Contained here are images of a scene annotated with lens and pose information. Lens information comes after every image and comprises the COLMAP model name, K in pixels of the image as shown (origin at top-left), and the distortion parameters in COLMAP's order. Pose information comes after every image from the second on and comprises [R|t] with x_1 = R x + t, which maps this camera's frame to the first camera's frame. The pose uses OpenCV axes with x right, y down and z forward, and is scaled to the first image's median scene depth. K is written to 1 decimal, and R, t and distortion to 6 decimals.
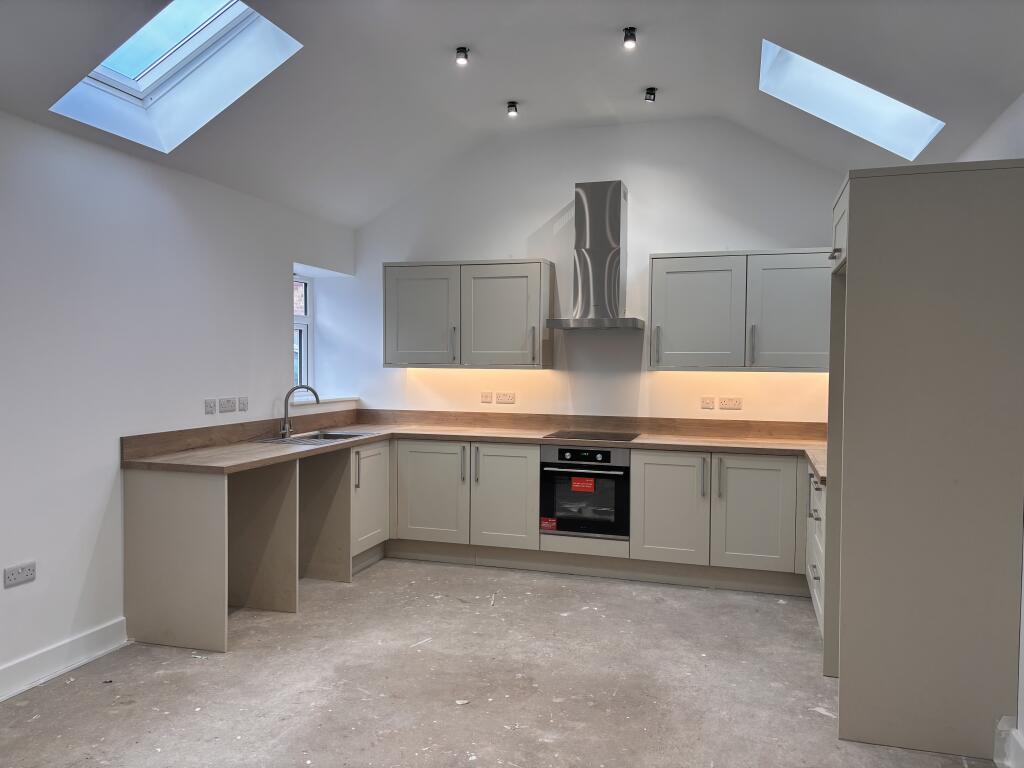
lens RADIAL K [[773.8, 0, 512.9], [0, 773.8, 386.0], [0, 0, 1]] dist [0.032354, -0.004783]
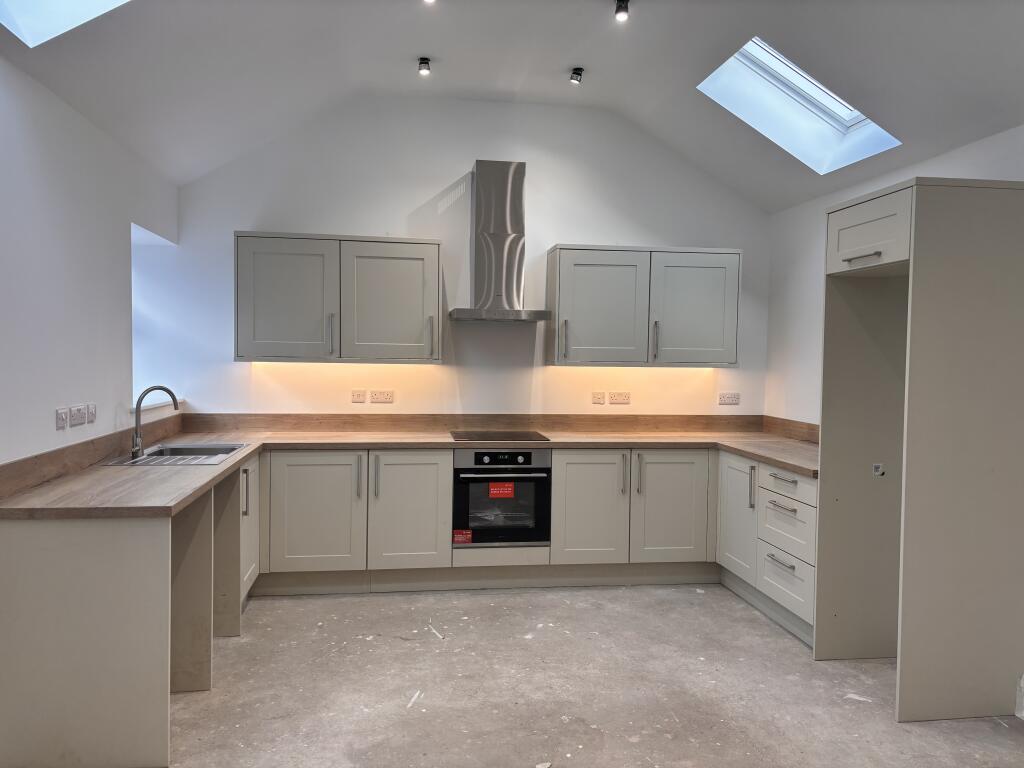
lens RADIAL K [[773.8, 0, 512.4], [0, 773.8, 383.0], [0, 0, 1]] dist [0.032354, -0.004783]
pose [[0.901347, -0.011123, 0.432954, -0.296379], [0.006768, 0.999910, 0.011598, -0.010528], [-0.433044, -0.007523, 0.901341, 0.169762]]
